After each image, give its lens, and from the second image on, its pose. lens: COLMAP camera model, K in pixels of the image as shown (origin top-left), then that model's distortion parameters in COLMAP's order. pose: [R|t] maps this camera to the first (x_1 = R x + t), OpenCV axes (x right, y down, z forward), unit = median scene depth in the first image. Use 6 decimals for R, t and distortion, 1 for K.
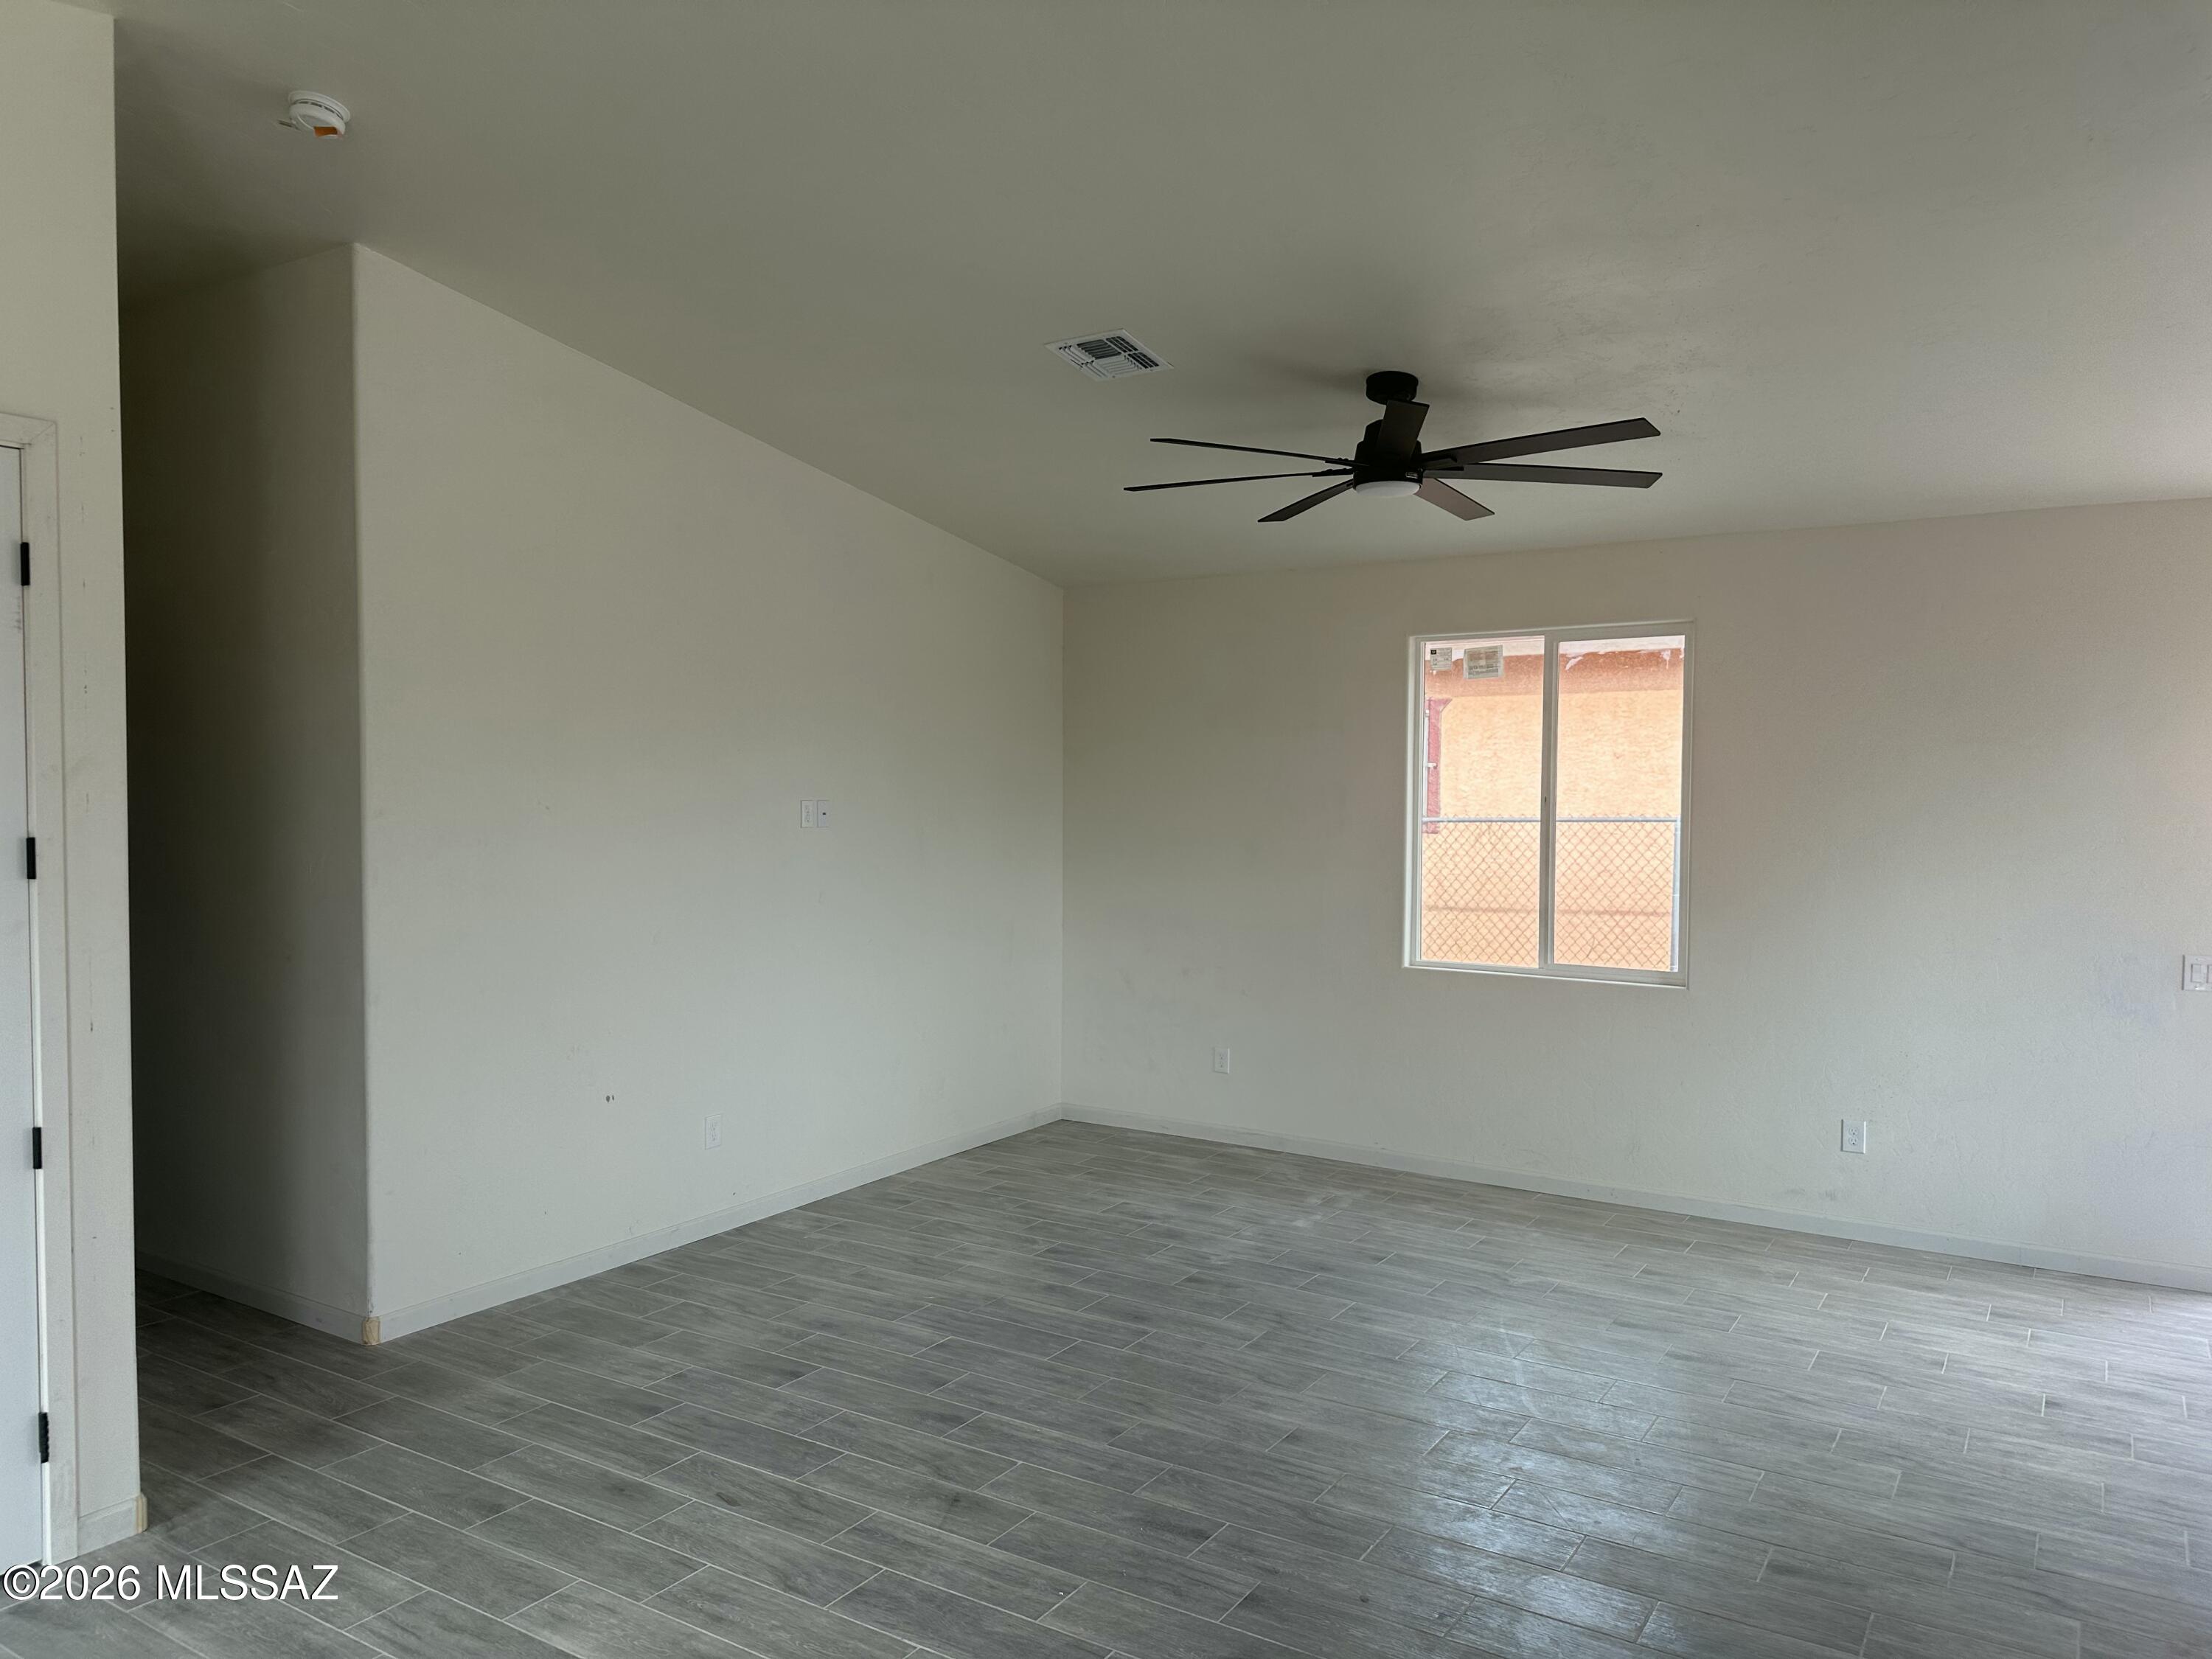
lens RADIAL K [[1598.5, 0, 1101.4], [0, 1598.5, 828.7], [0, 0, 1]] dist [0.010362, -0.027133]
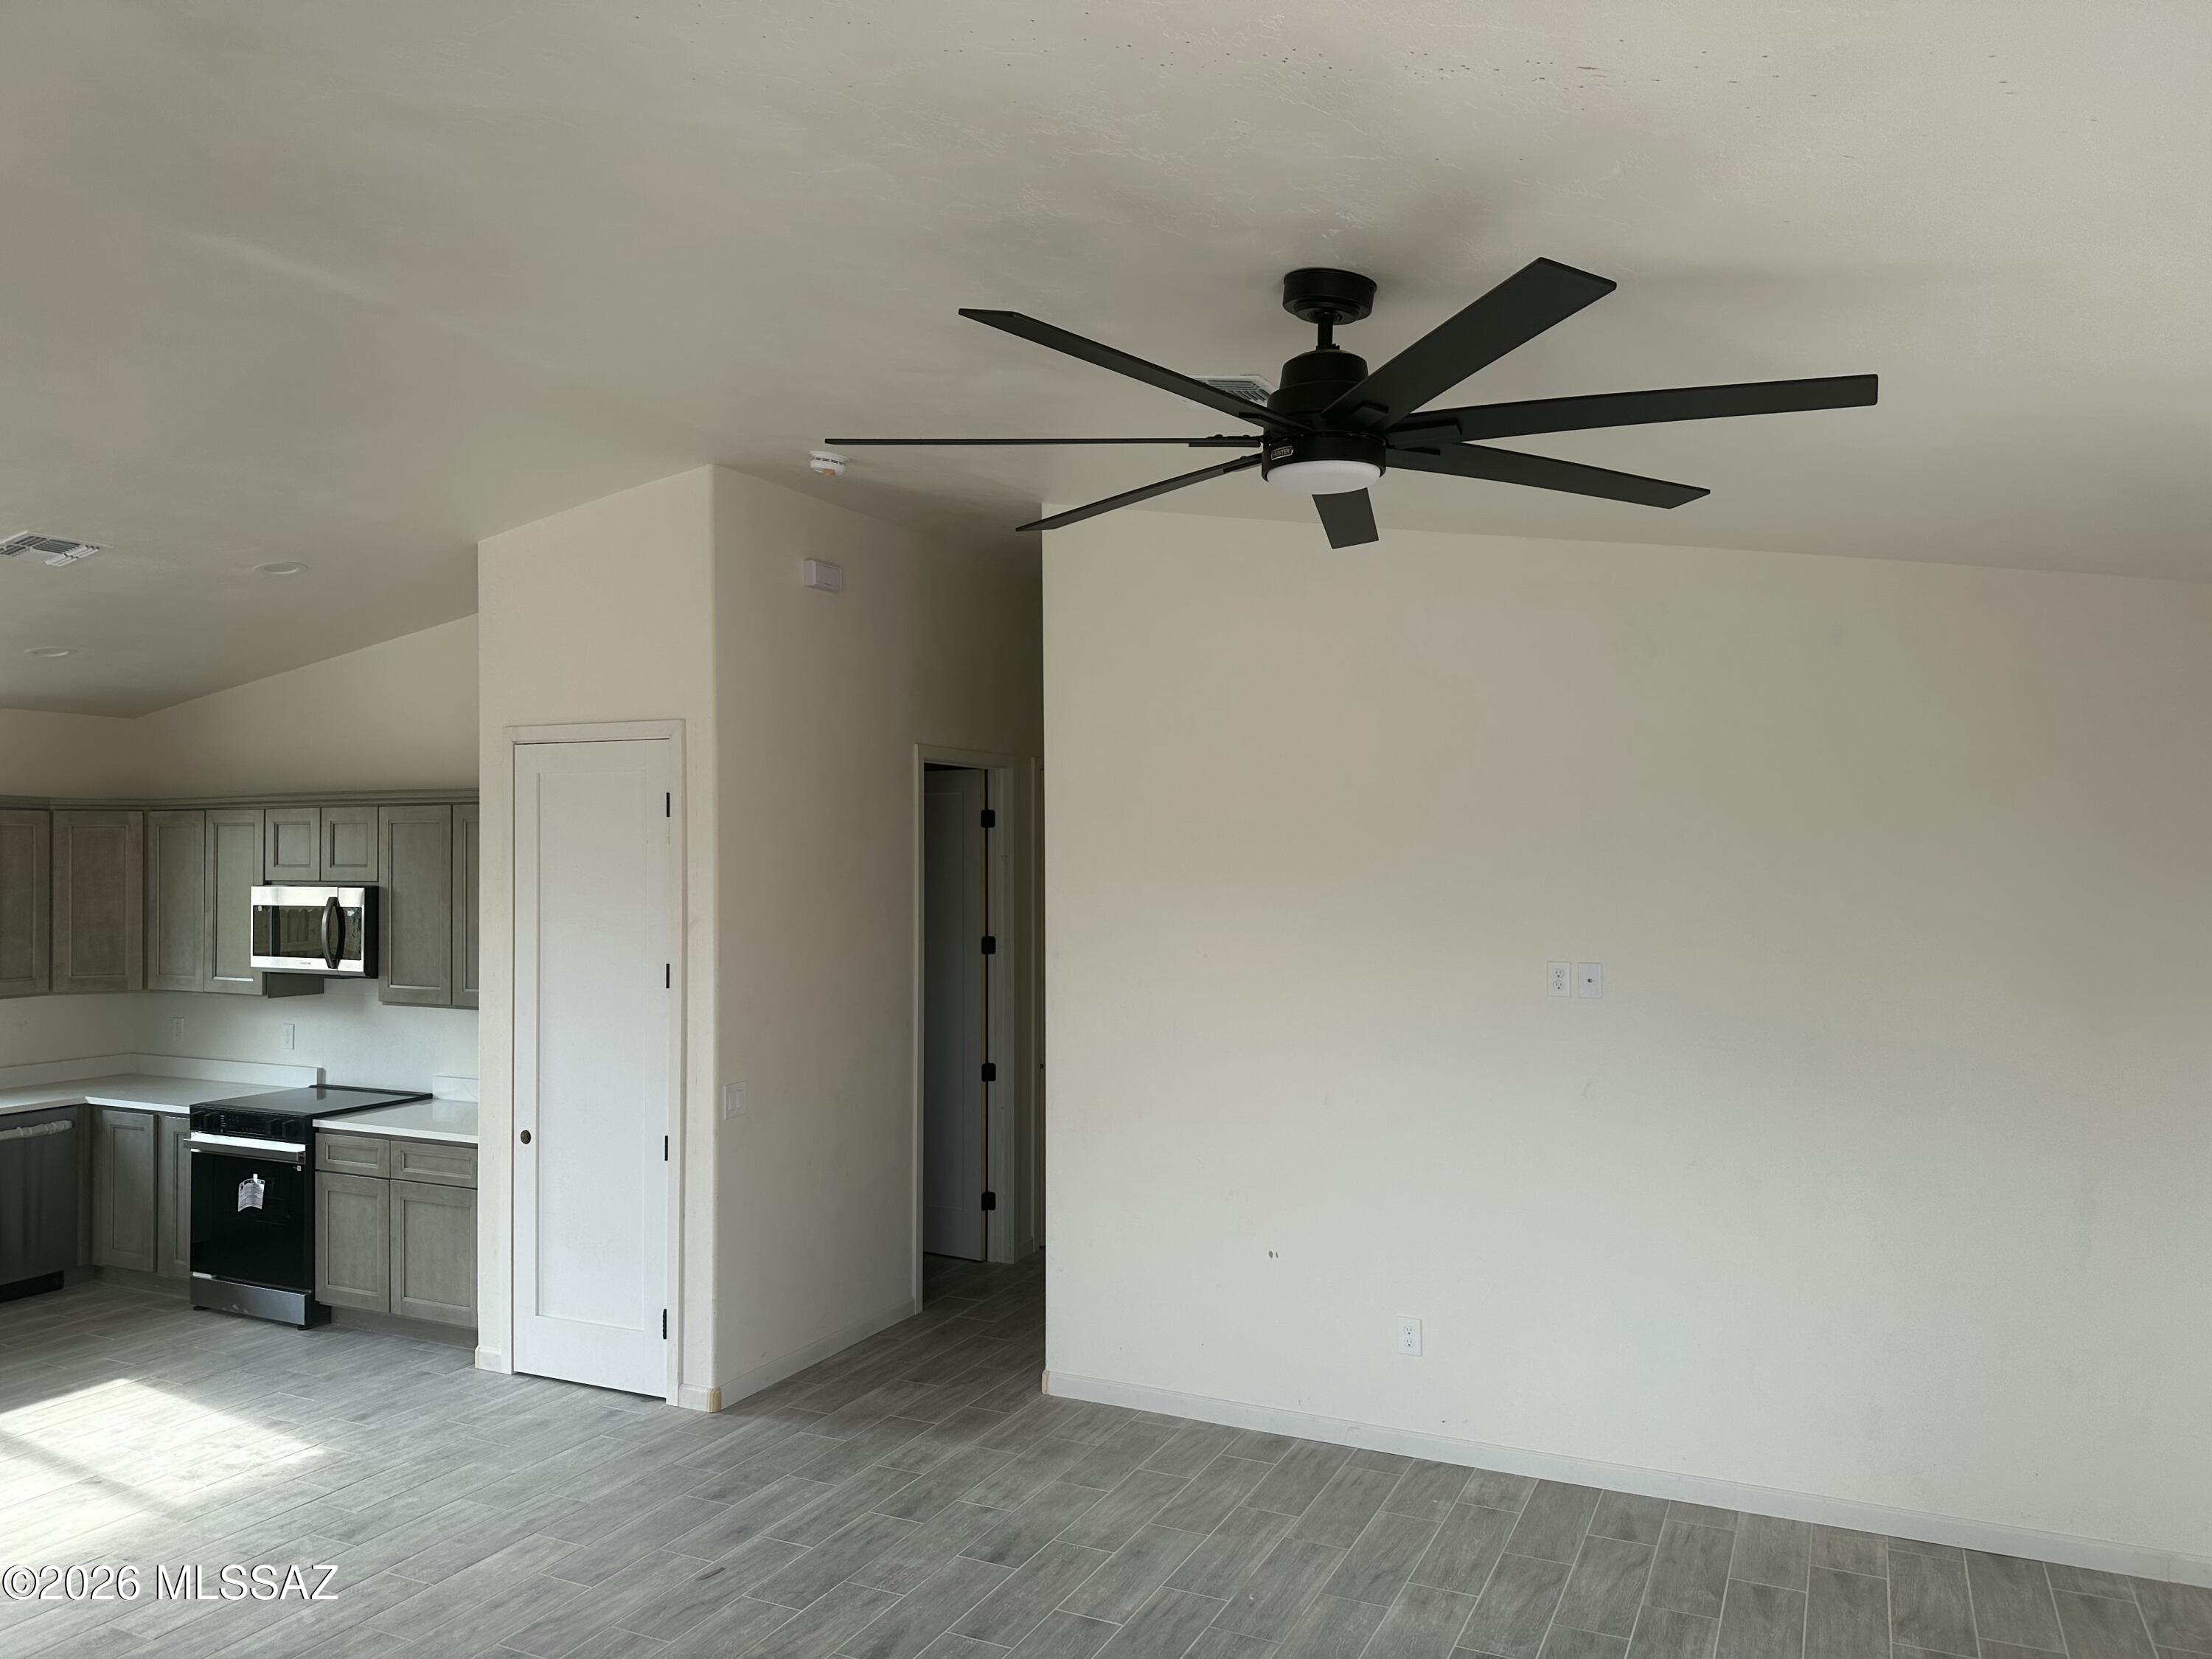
lens RADIAL K [[1598.5, 0, 1091.2], [0, 1598.5, 831.3], [0, 0, 1]] dist [0.010362, -0.027133]
pose [[0.135976, 0.000257, -0.990712, 0.715648], [-0.041764, 0.999113, -0.005473, -0.089294], [0.989832, 0.042120, 0.135866, 0.834047]]
